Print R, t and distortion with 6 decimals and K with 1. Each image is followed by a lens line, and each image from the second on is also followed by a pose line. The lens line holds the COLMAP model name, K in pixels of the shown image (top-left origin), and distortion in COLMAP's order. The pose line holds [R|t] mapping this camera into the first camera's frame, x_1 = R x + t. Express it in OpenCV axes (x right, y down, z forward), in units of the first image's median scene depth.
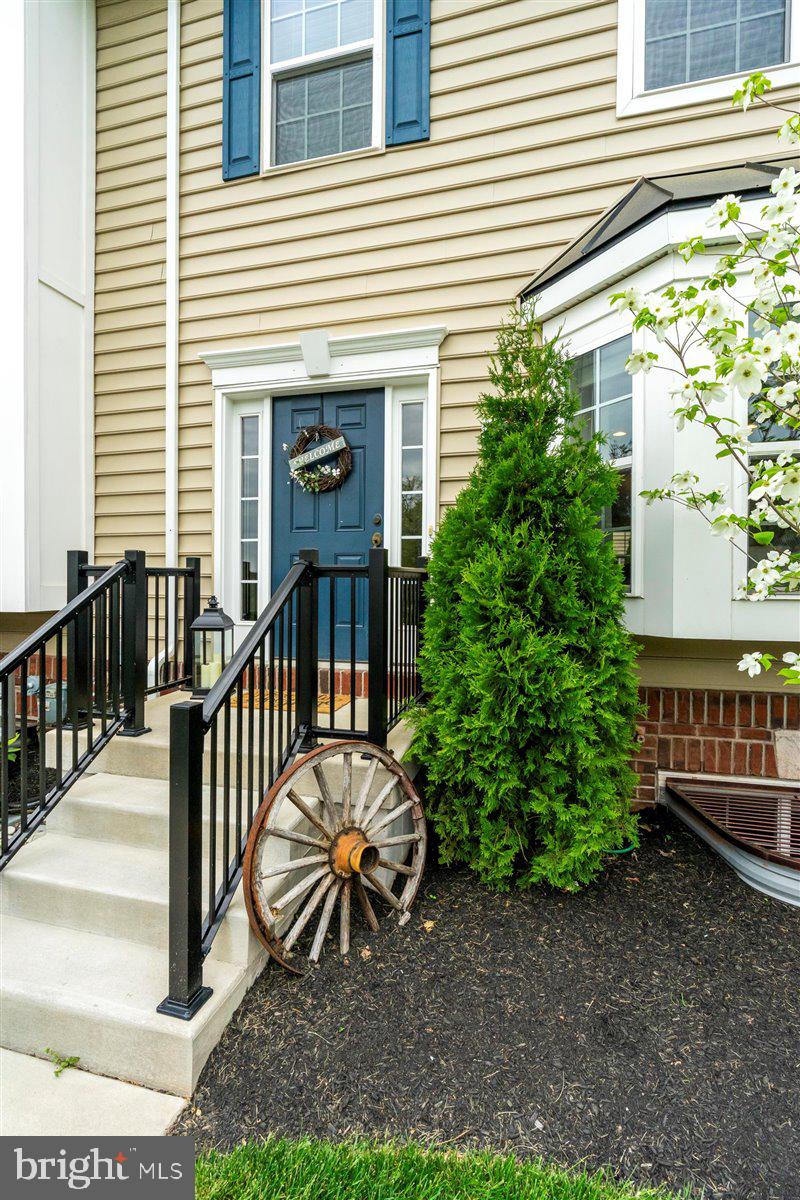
lens RADIAL K [[535.4, 0, 352.0], [0, 535.4, 589.7], [0, 0, 1]] dist [-0.003372, 0.000285]
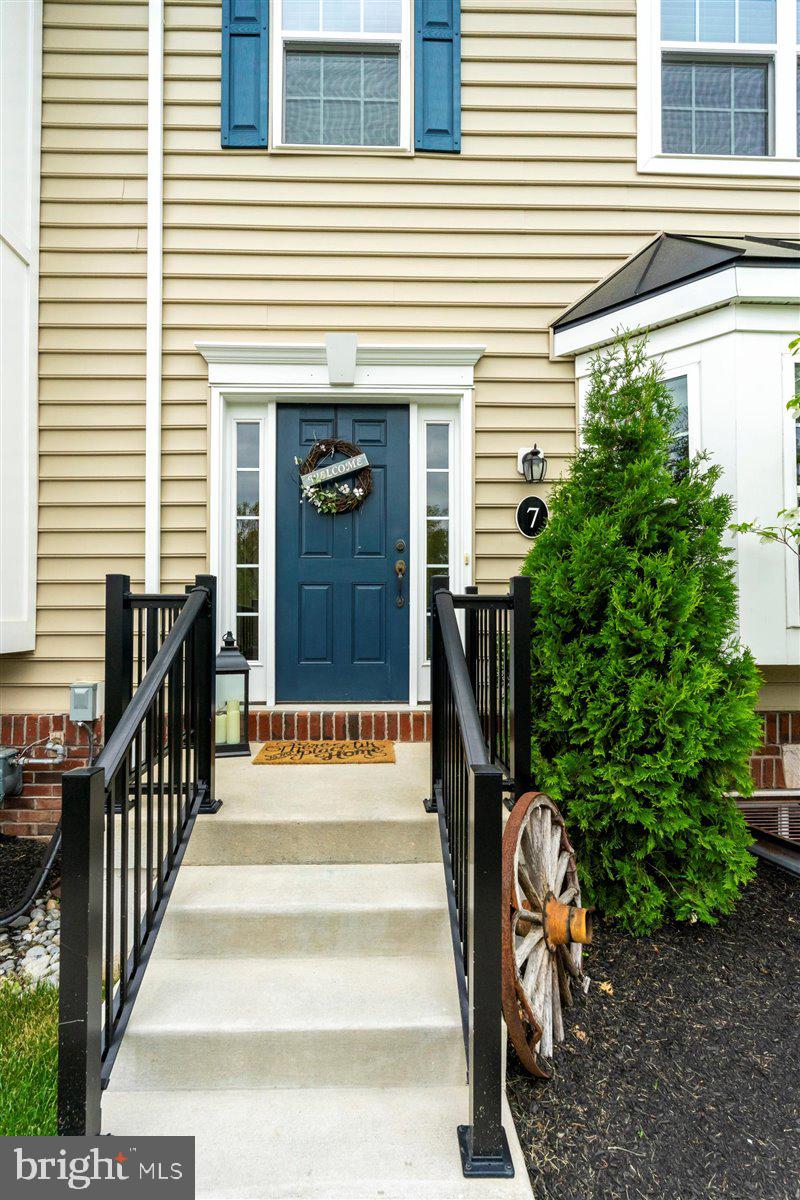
lens RADIAL K [[555.0, 0, 319.0], [0, 555.0, 608.3], [0, 0, 1]] dist [-0.002764, -0.000275]
pose [[0.959989, -0.003276, 0.280019, -0.361917], [0.010054, 0.999690, -0.022775, -0.003494], [-0.279858, 0.024679, 0.959724, 0.128394]]
